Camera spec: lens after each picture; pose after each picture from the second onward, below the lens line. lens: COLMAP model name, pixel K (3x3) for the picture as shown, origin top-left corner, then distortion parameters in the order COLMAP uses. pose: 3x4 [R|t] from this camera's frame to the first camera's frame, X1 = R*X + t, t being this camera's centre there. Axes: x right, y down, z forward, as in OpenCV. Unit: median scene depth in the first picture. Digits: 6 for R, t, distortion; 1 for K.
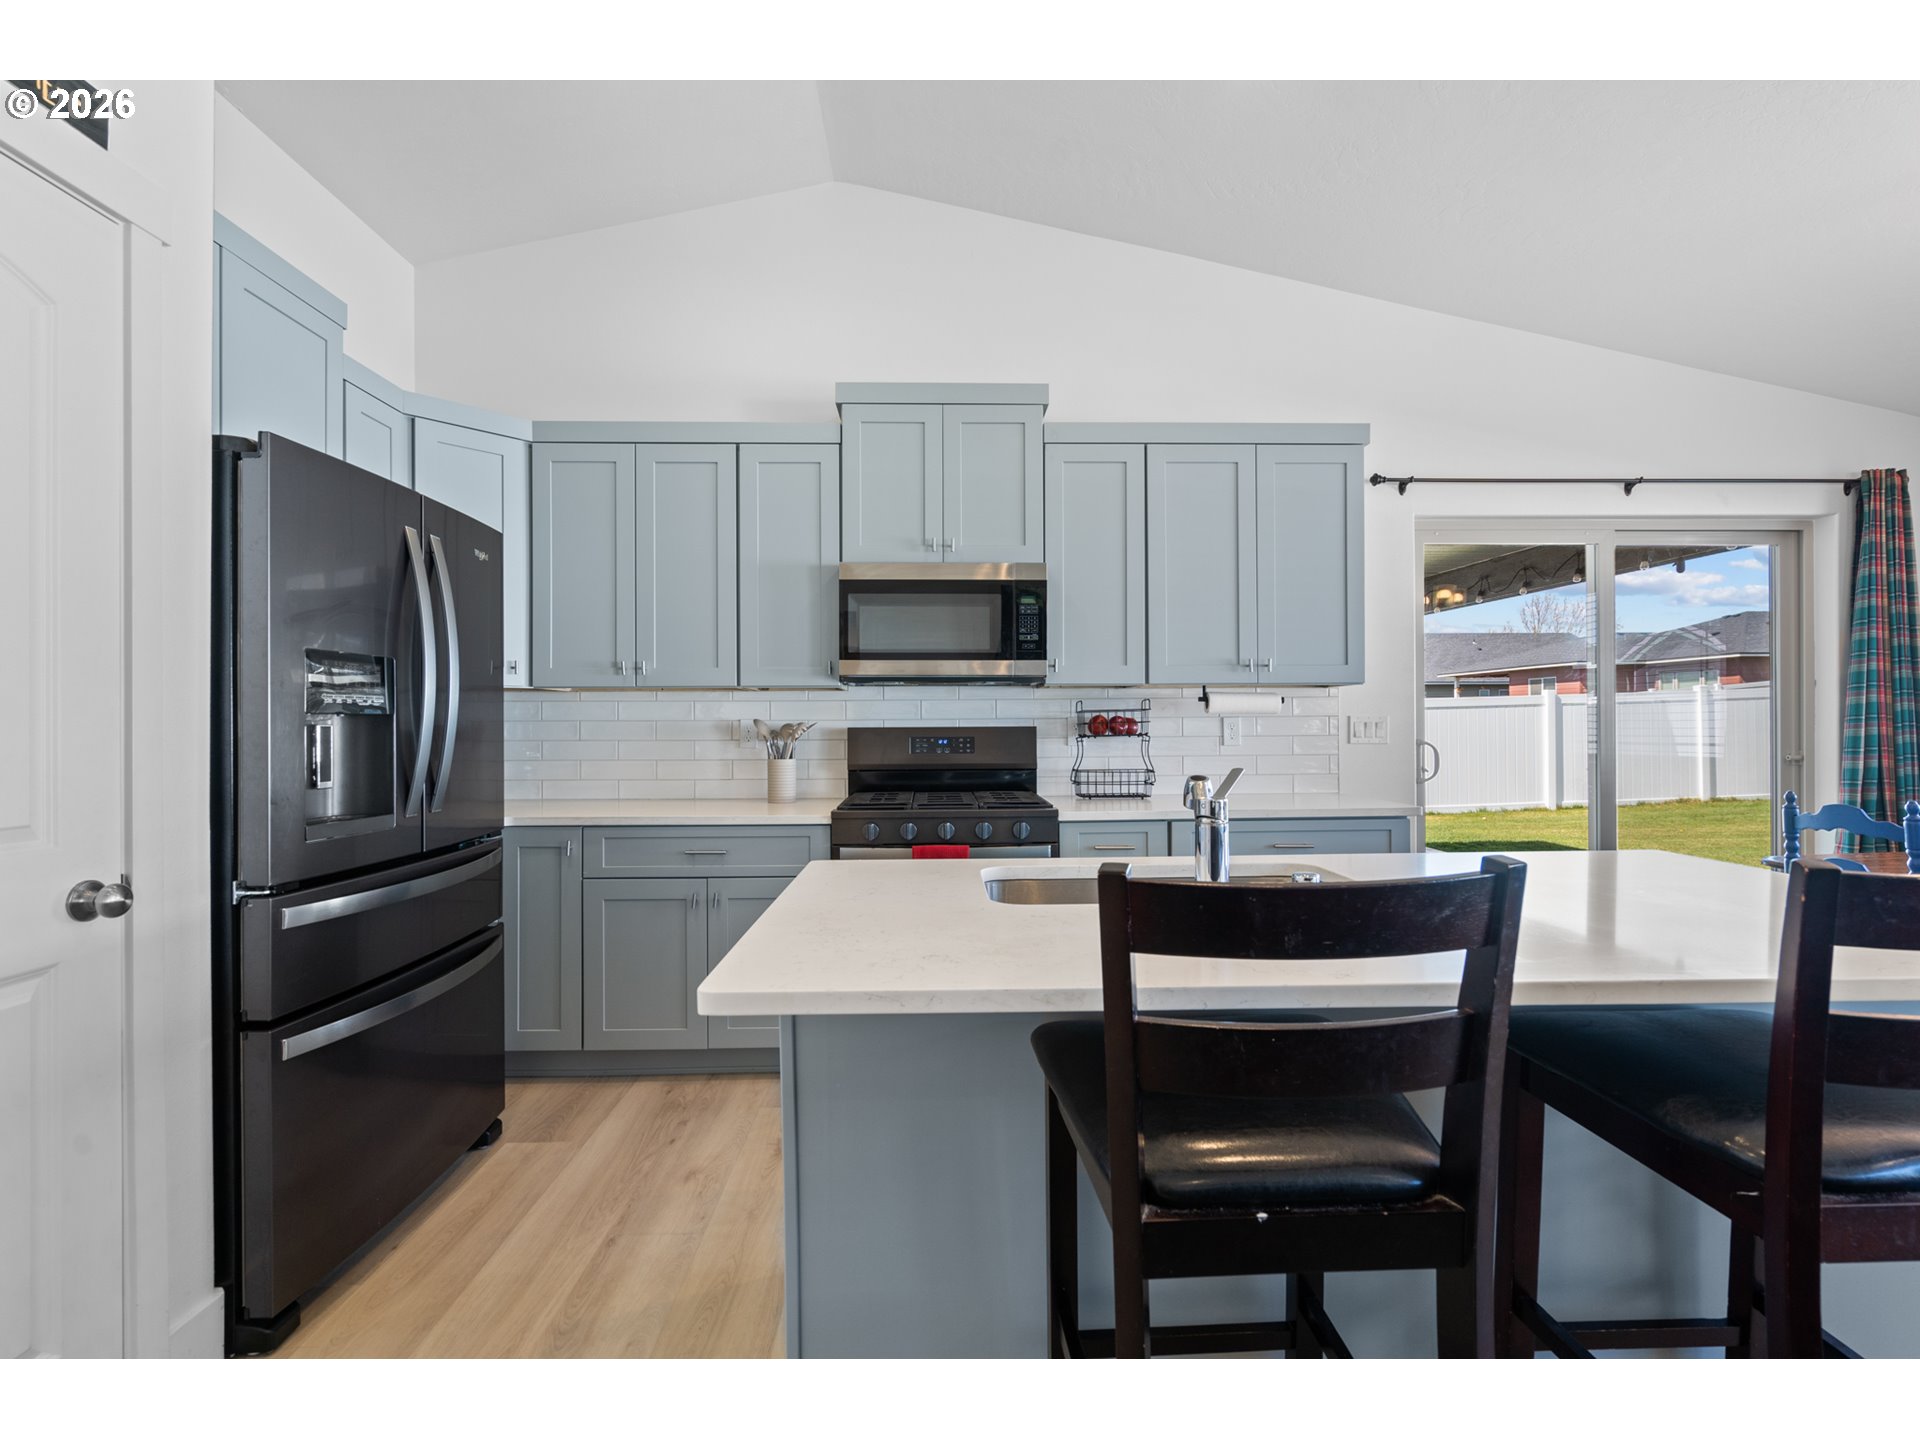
lens RADIAL K [[878.0, 0, 949.5], [0, 878.0, 722.0], [0, 0, 1]] dist [-0.001168, 0.000117]
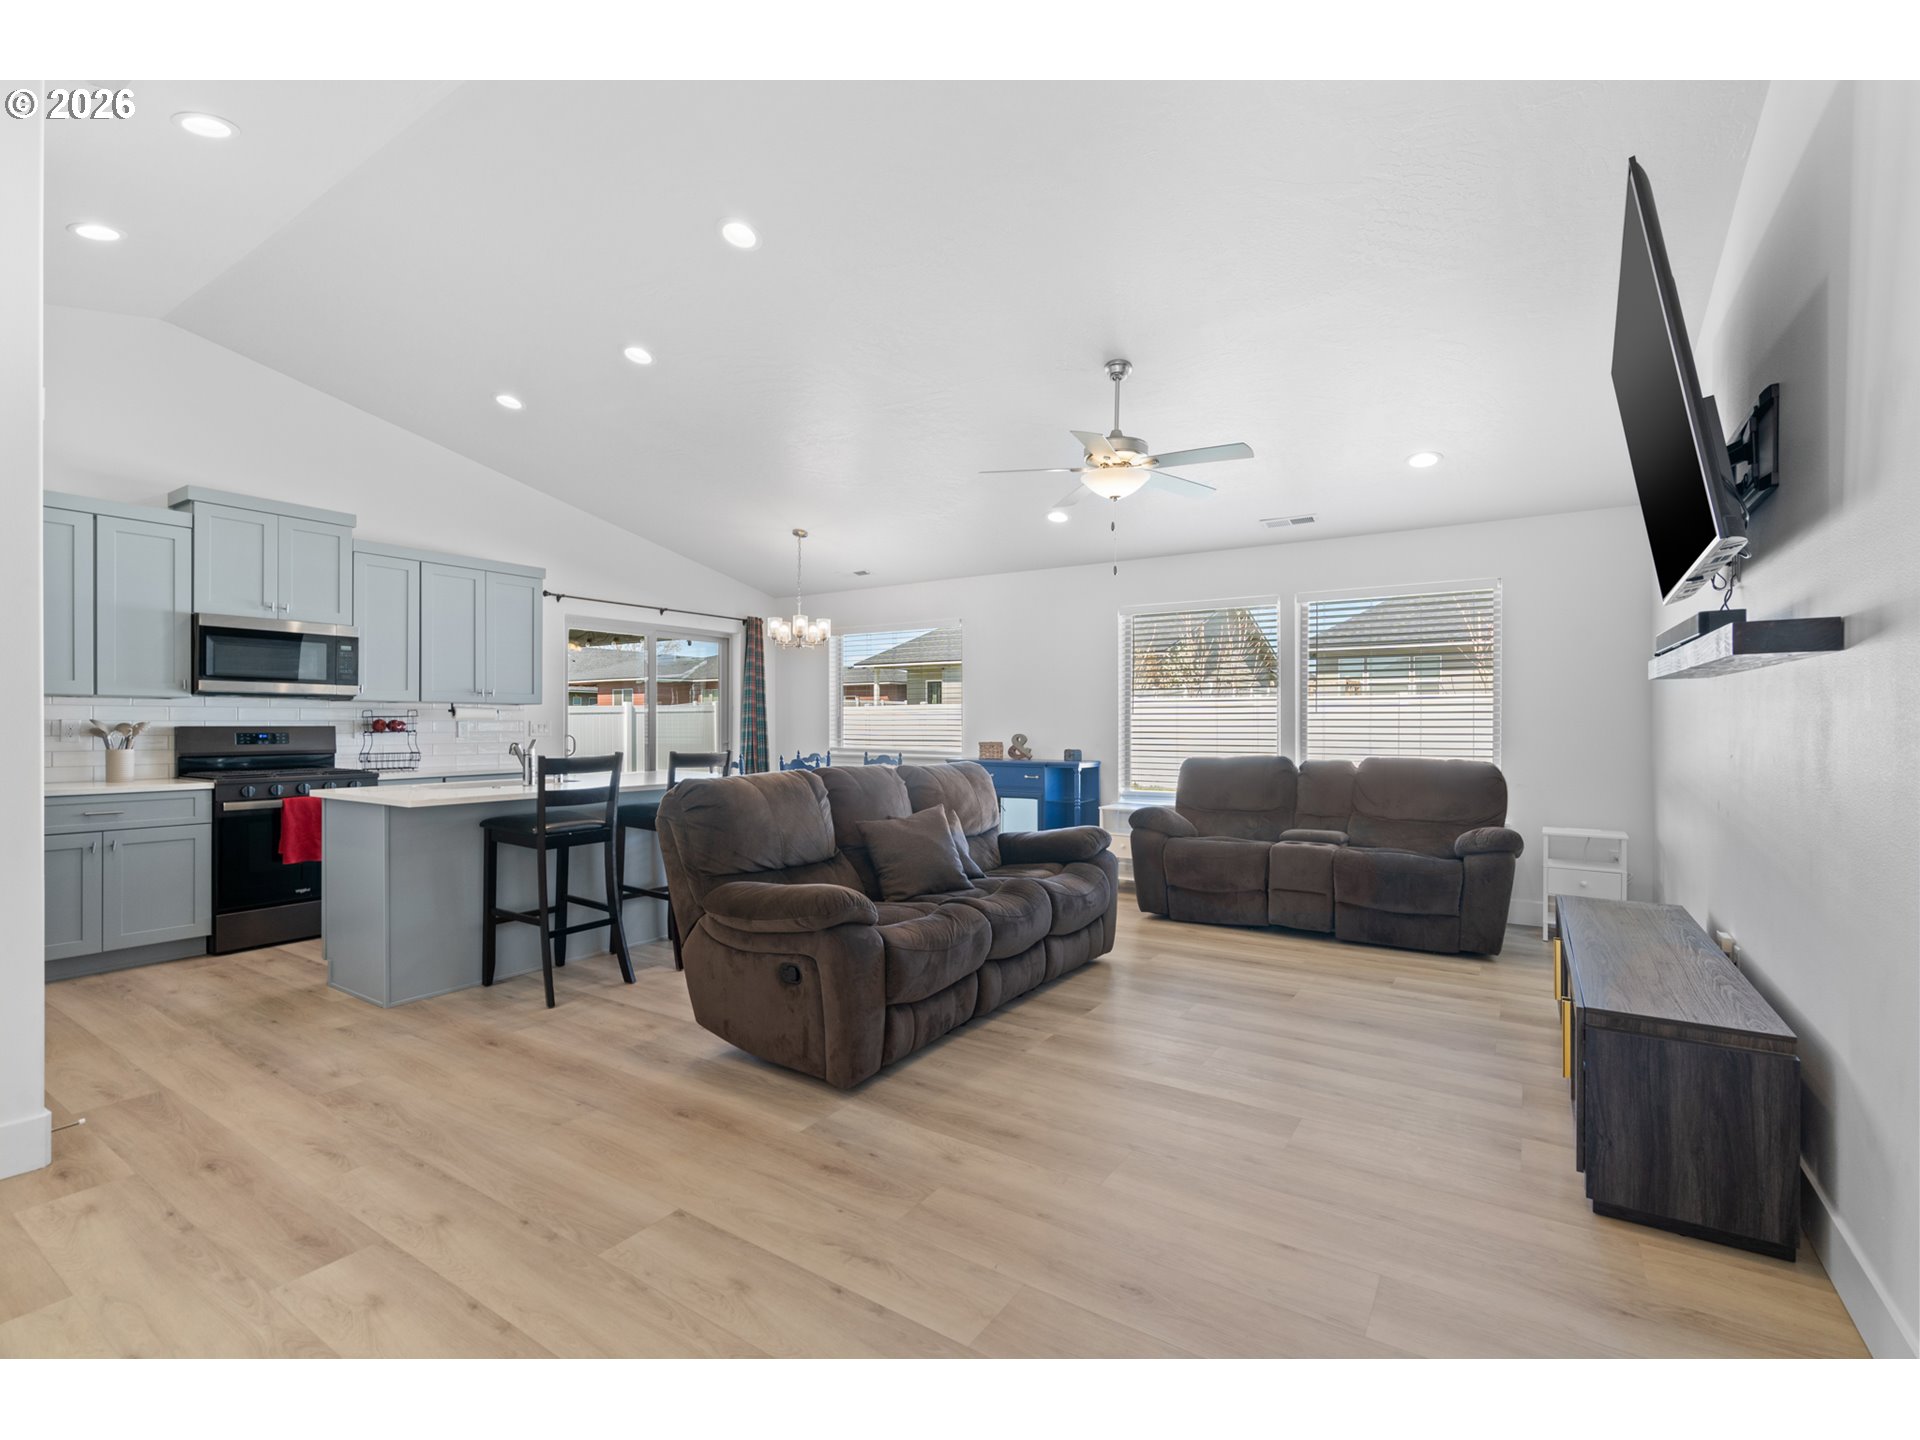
lens RADIAL K [[878.0, 0, 949.5], [0, 878.0, 722.0], [0, 0, 1]] dist [-0.001168, 0.000117]
pose [[0.580922, 0.007942, 0.813921, -0.537232], [-0.004494, 0.999968, -0.006549, 0.003408], [-0.813947, 0.000147, 0.580939, -0.788218]]
